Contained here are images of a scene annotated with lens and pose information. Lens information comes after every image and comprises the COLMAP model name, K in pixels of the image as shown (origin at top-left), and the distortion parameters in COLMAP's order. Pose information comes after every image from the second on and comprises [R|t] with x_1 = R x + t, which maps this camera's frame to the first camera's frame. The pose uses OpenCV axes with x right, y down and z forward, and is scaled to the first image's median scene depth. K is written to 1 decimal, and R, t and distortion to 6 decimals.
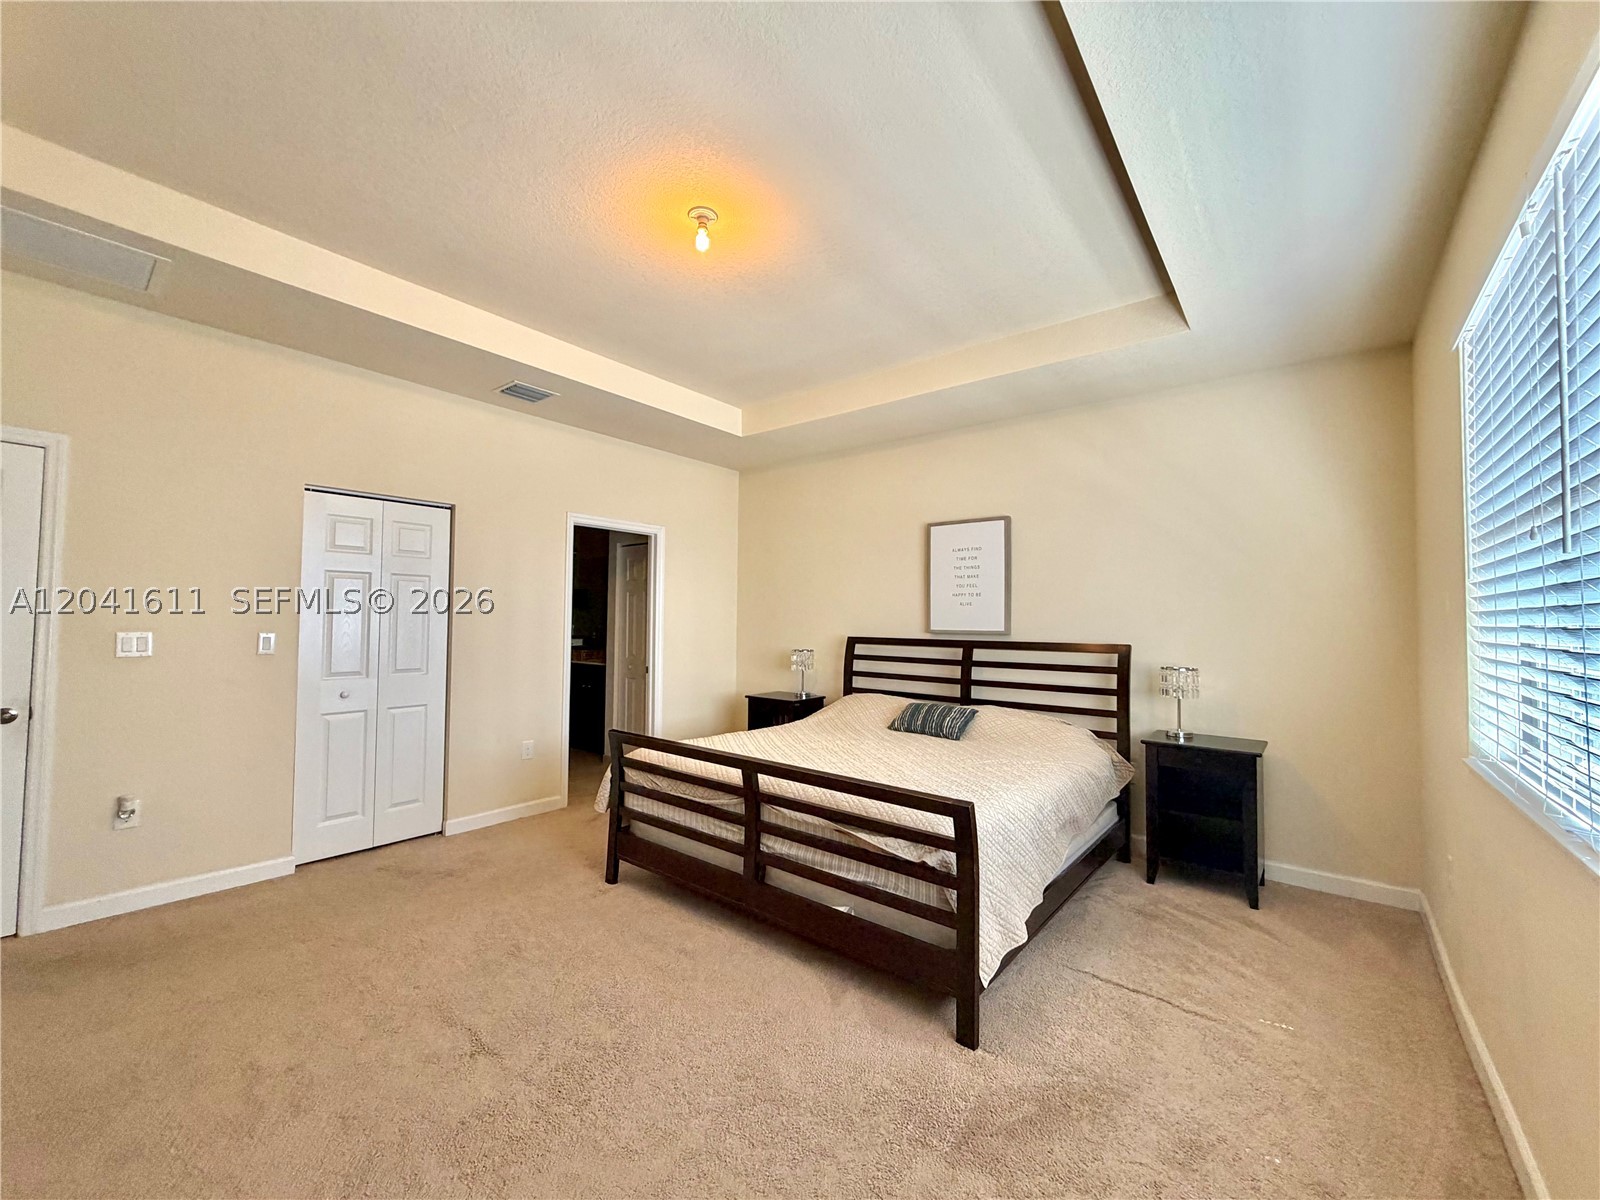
lens RADIAL K [[638.3, 0, 797.3], [0, 638.3, 591.7], [0, 0, 1]] dist [0.002291, -0.000363]
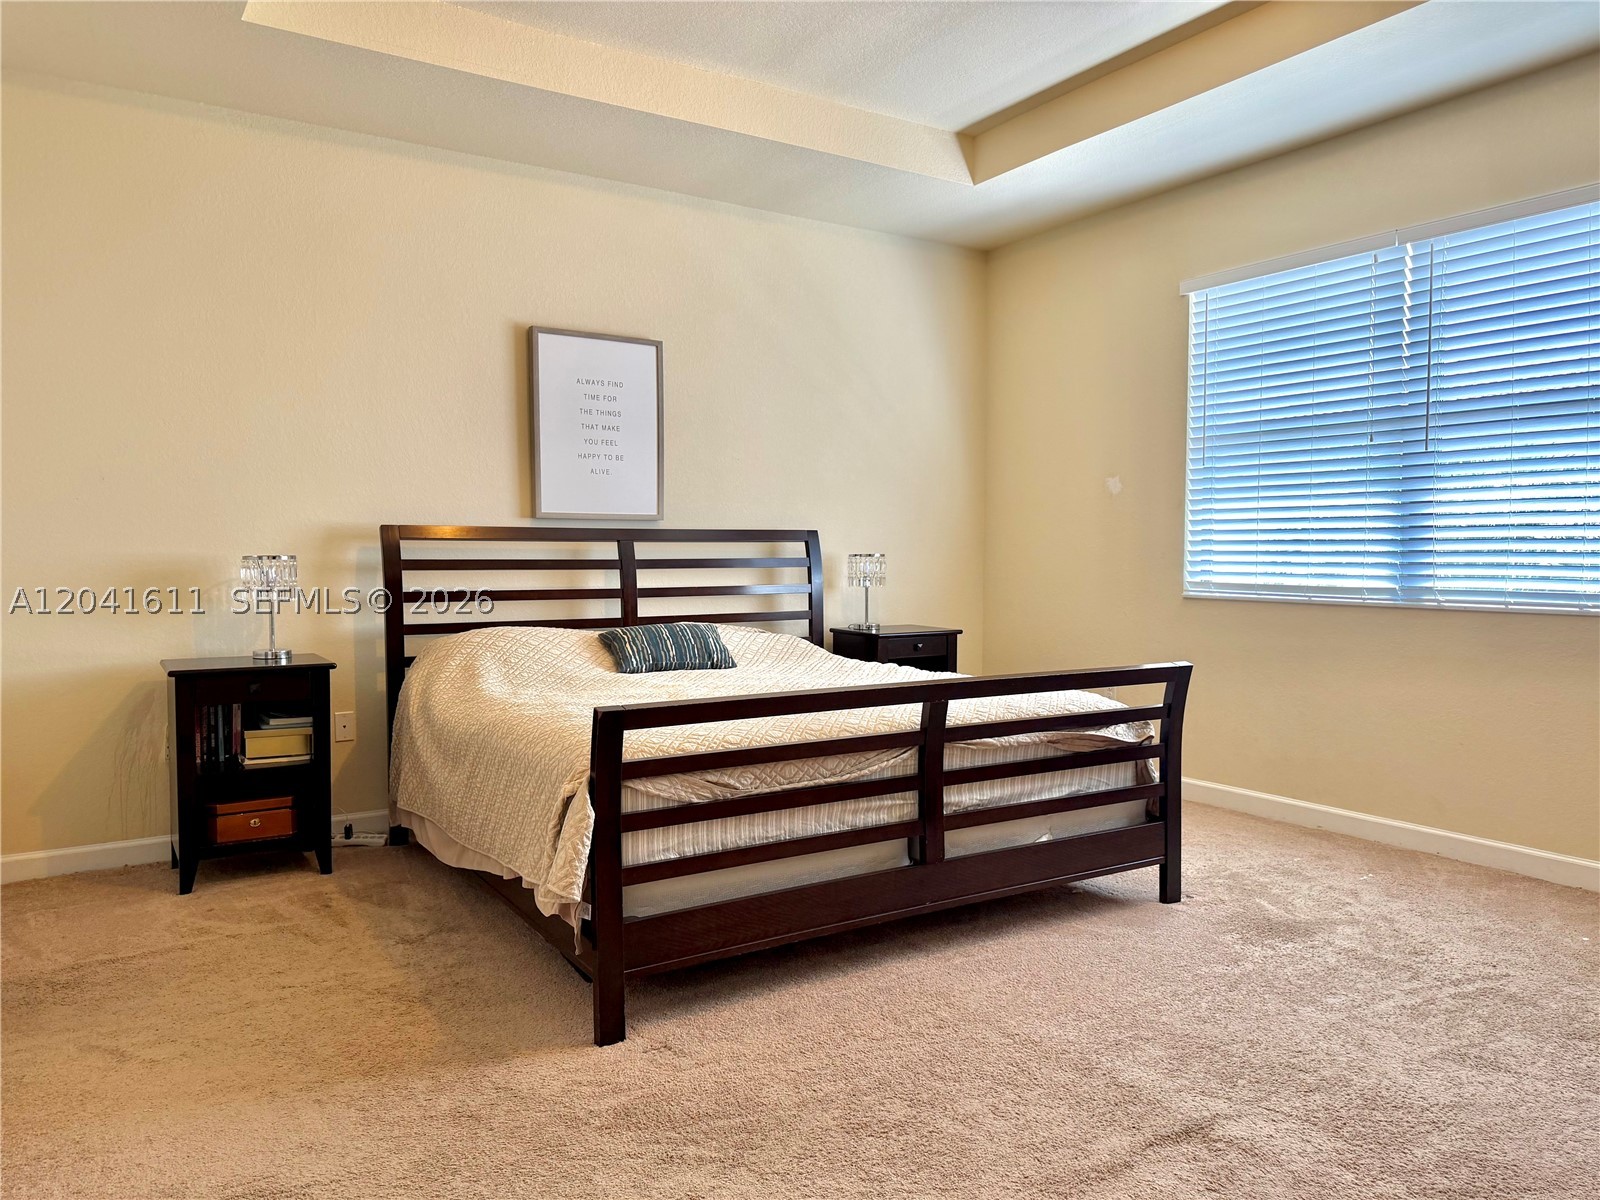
lens RADIAL K [[1128.9, 0, 791.3], [0, 1128.9, 606.8], [0, 0, 1]] dist [0.064761, -0.078992]
pose [[0.314531, -0.055463, 0.947626, -0.770395], [-0.041767, 0.996516, 0.072187, 0.066811], [-0.948328, -0.062284, 0.311119, 0.496809]]
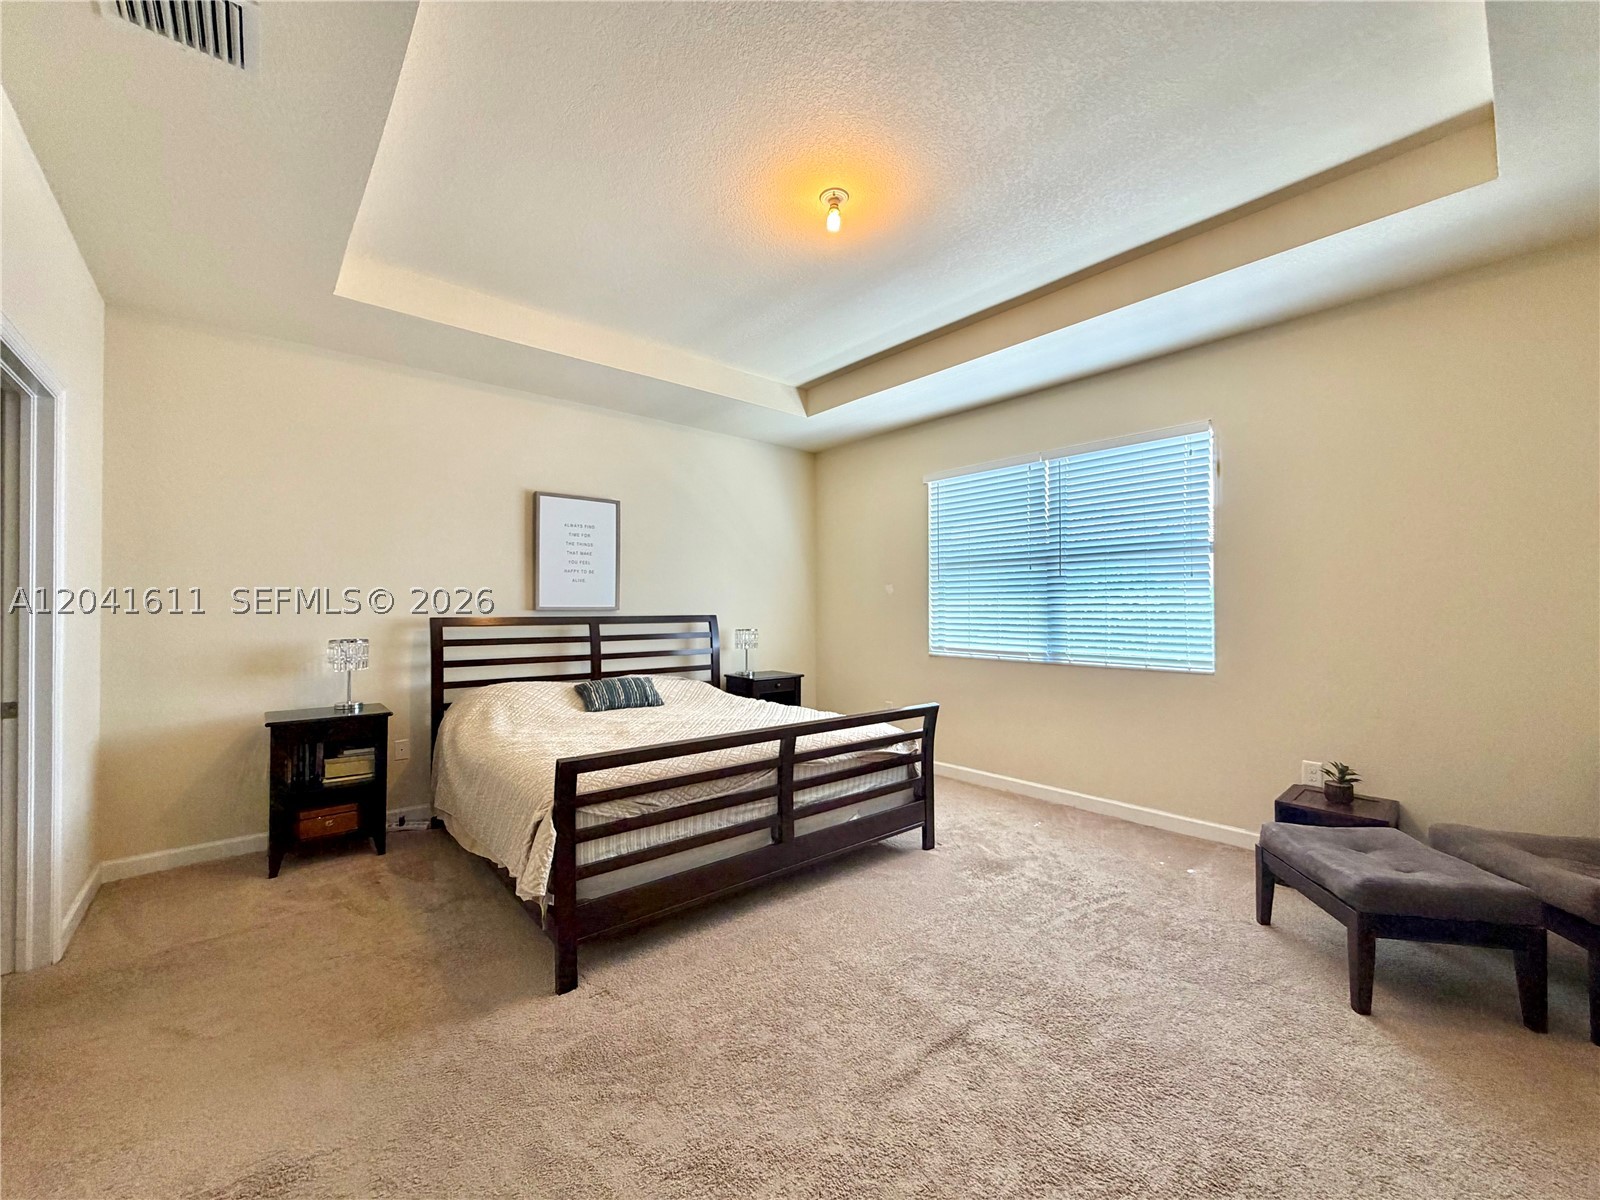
lens RADIAL K [[638.3, 0, 794.3], [0, 638.3, 598.1], [0, 0, 1]] dist [0.002291, -0.000363]
pose [[0.180843, 0.008097, 0.983479, -0.691937], [-0.043636, 0.999047, -0.000202, 0.033558], [-0.982543, -0.042879, 0.181024, 0.513767]]
